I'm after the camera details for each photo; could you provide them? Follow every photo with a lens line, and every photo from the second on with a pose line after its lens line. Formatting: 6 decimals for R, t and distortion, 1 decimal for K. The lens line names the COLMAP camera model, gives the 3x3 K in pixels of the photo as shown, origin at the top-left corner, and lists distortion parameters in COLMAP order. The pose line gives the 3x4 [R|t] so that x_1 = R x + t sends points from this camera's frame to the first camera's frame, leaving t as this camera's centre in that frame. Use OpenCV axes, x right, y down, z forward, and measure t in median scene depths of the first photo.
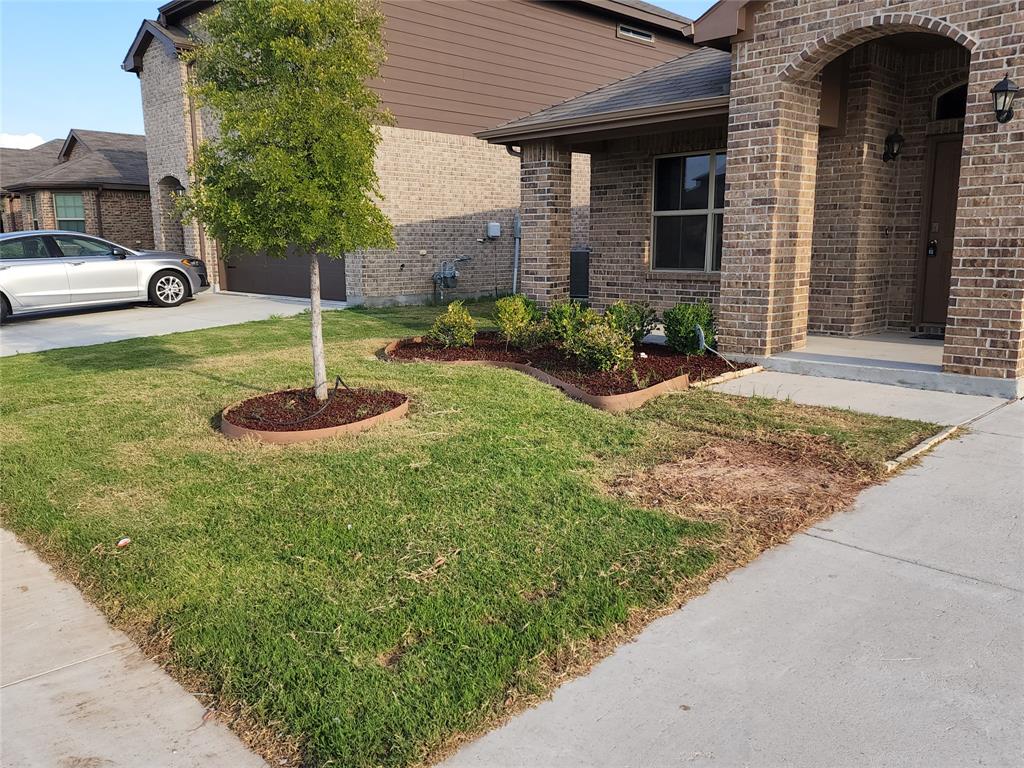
lens RADIAL K [[807.9, 0, 521.2], [0, 807.9, 385.7], [0, 0, 1]] dist [0.088807, -0.081399]
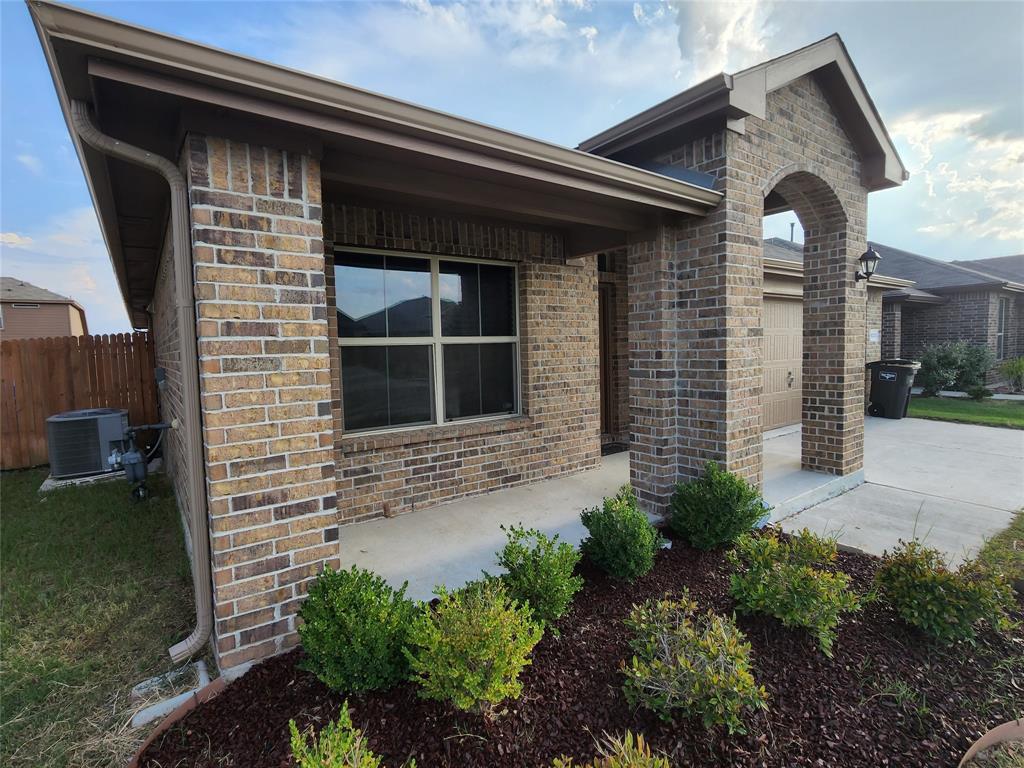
lens RADIAL K [[511.1, 0, 505.4], [0, 511.1, 383.5], [0, 0, 1]] dist [-0.003490, -0.001809]
pose [[0.148598, -0.070160, 0.986406, -0.224175], [0.195921, 0.979796, 0.040175, -0.211504], [-0.969295, 0.187288, 0.159342, 1.013946]]
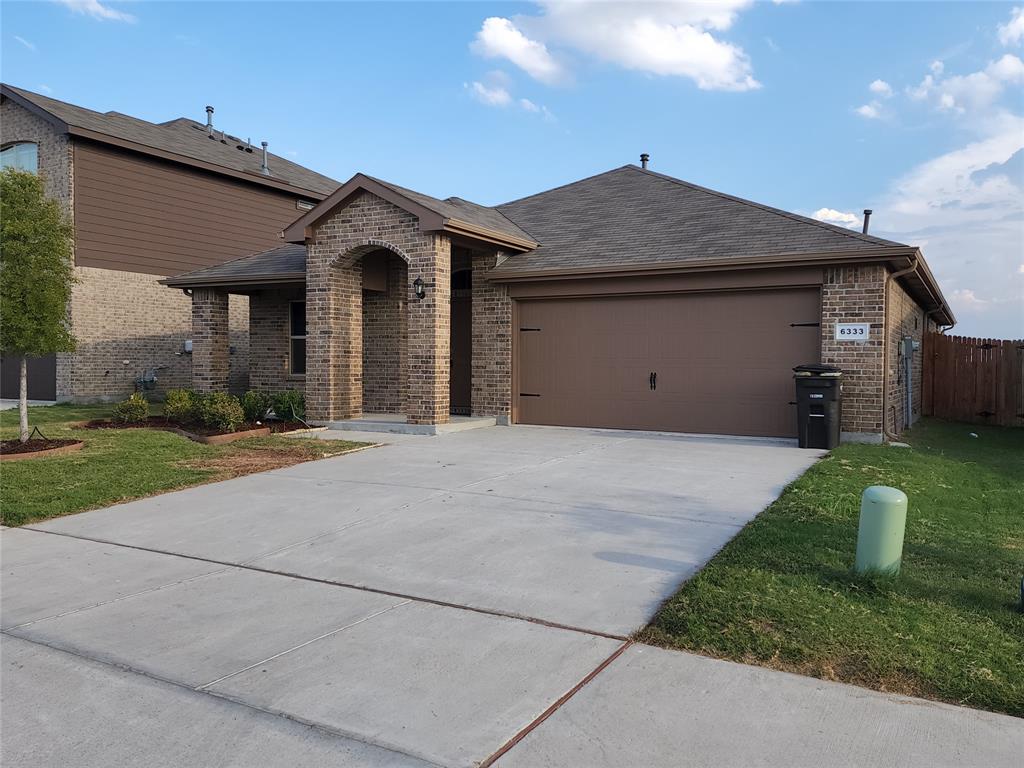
lens RADIAL K [[807.9, 0, 518.0], [0, 807.9, 386.1], [0, 0, 1]] dist [0.088807, -0.081399]
pose [[0.960326, 0.004471, 0.278845, 0.180605], [0.036670, 0.989166, -0.142149, 0.129044], [-0.276459, 0.146734, 0.949758, -0.641520]]
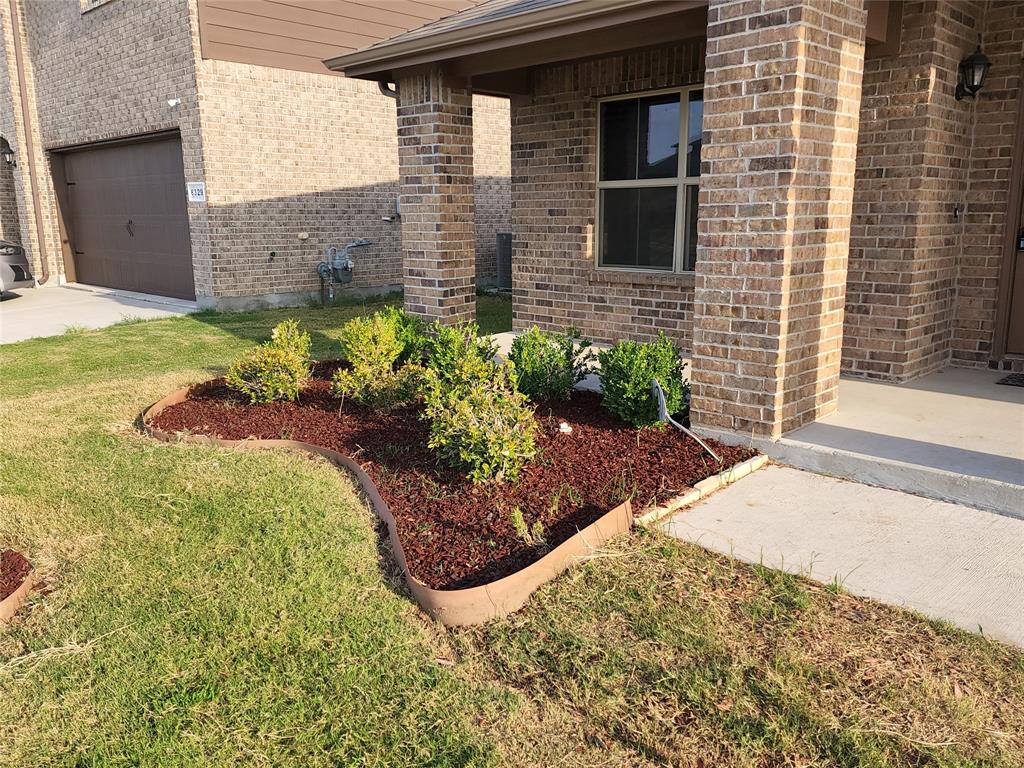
lens RADIAL K [[807.9, 0, 521.3], [0, 807.9, 382.5], [0, 0, 1]] dist [0.088807, -0.081399]
pose [[0.999699, -0.008261, 0.023114, 0.098438], [0.007517, 0.999456, 0.032113, -0.083358], [-0.023367, -0.031929, 0.999217, 0.385602]]
